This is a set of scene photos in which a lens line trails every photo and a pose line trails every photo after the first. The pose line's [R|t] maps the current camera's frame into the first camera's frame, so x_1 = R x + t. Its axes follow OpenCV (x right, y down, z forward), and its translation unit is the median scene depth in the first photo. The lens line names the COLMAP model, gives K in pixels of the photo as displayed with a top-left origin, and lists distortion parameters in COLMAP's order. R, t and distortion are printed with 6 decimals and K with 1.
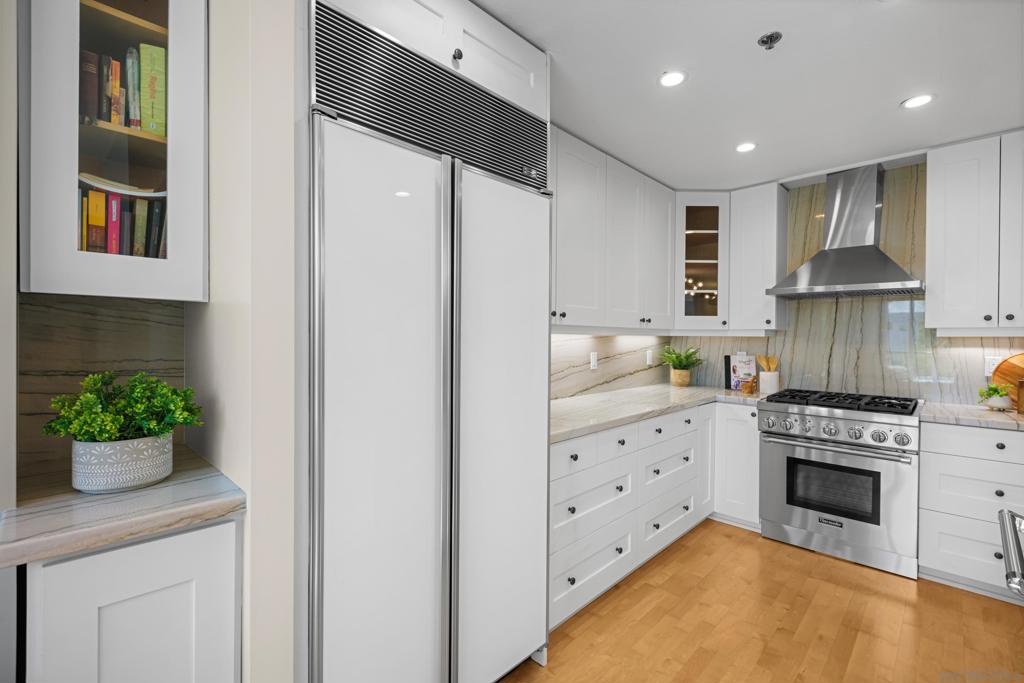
lens RADIAL K [[451.1, 0, 508.7], [0, 451.1, 341.6], [0, 0, 1]] dist [0.003688, 0.000124]
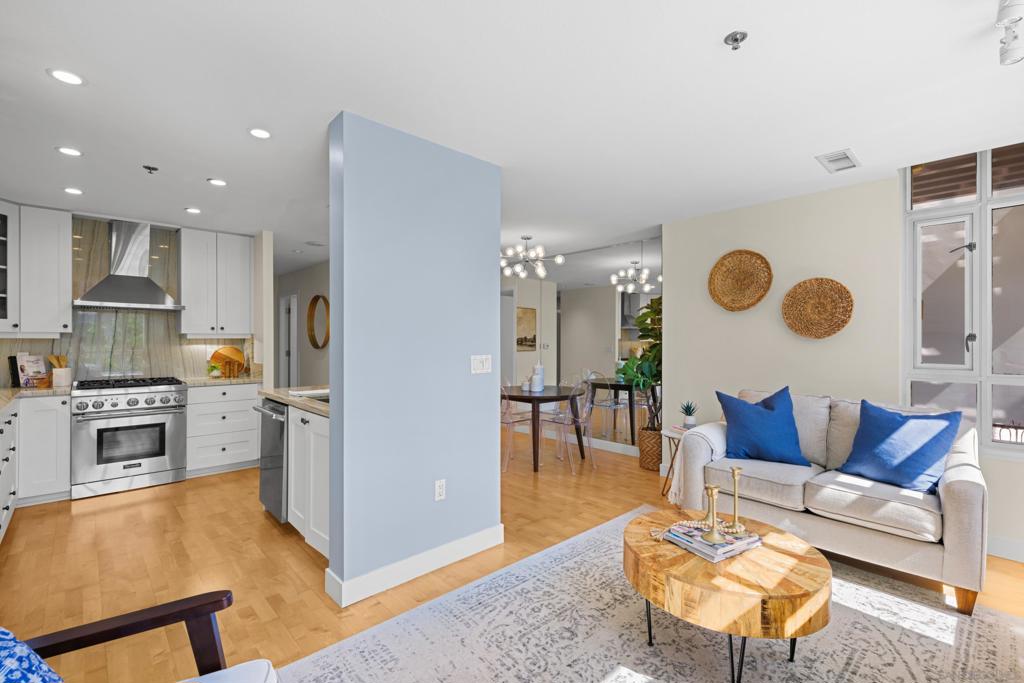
lens RADIAL K [[451.1, 0, 511.0], [0, 451.1, 337.9], [0, 0, 1]] dist [0.003688, 0.000124]
pose [[0.032641, 0.000131, 0.999467, -0.703407], [0.009917, 0.999951, -0.000454, -0.000398], [-0.999418, 0.009926, 0.032638, -0.268576]]
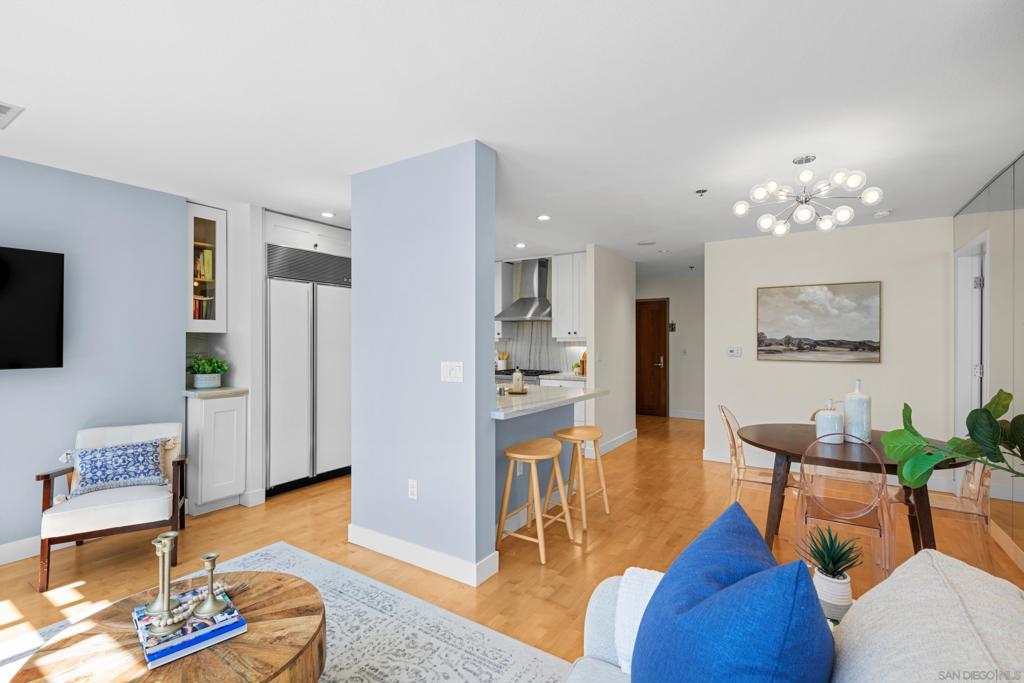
lens RADIAL K [[472.9, 0, 514.2], [0, 472.9, 334.8], [0, 0, 1]] dist [0.000710, -0.000207]
pose [[0.977401, -0.004113, 0.211355, 0.255585], [0.008787, 0.999737, -0.021182, 0.003978], [-0.211212, 0.022560, 0.977180, -1.163741]]
